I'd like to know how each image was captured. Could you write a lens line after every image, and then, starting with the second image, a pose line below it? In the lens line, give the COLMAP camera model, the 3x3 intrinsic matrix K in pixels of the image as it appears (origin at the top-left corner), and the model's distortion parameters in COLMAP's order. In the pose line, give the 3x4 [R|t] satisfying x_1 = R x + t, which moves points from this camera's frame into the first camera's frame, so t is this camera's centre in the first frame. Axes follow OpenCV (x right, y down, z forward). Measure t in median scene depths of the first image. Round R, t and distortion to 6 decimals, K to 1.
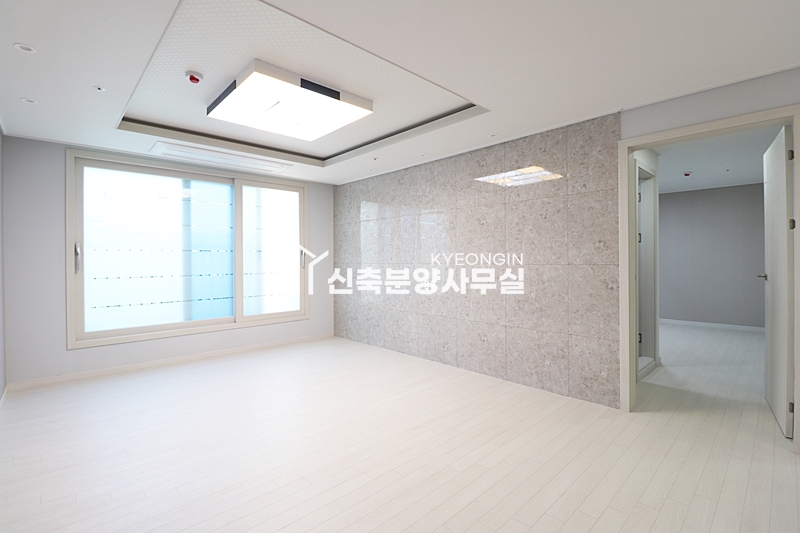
lens RADIAL K [[374.3, 0, 396.0], [0, 374.3, 256.0], [0, 0, 1]] dist [-0.012591, -0.003547]
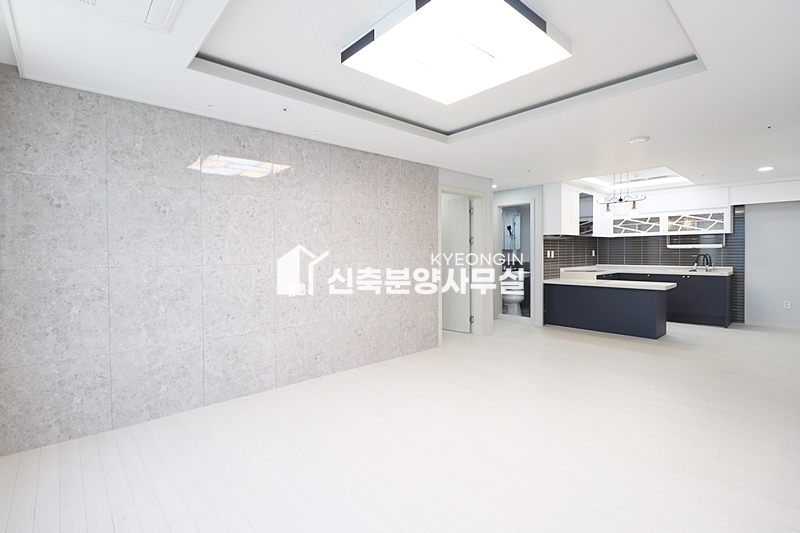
lens RADIAL K [[374.3, 0, 397.7], [0, 374.3, 261.7], [0, 0, 1]] dist [-0.012591, -0.003547]
pose [[0.014770, -0.009151, 0.999849, -0.720709], [0.004807, 0.999947, 0.009081, 0.011447], [-0.999879, 0.004672, 0.014813, 0.781438]]
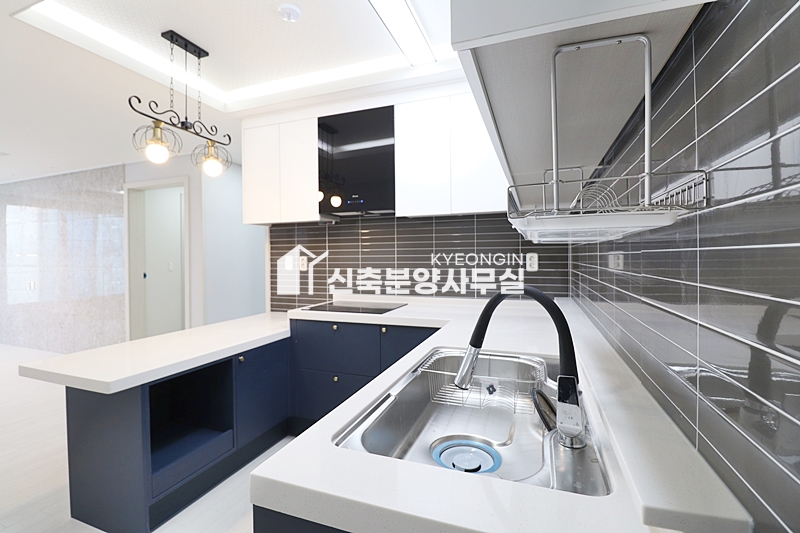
lens RADIAL K [[374.3, 0, 405.8], [0, 374.3, 246.8], [0, 0, 1]] dist [-0.012591, -0.003547]
pose [[0.896190, -0.004008, 0.443653, 0.641287], [0.004700, 0.999989, -0.000458, -0.034647], [-0.443647, 0.002496, 0.896198, -0.556692]]
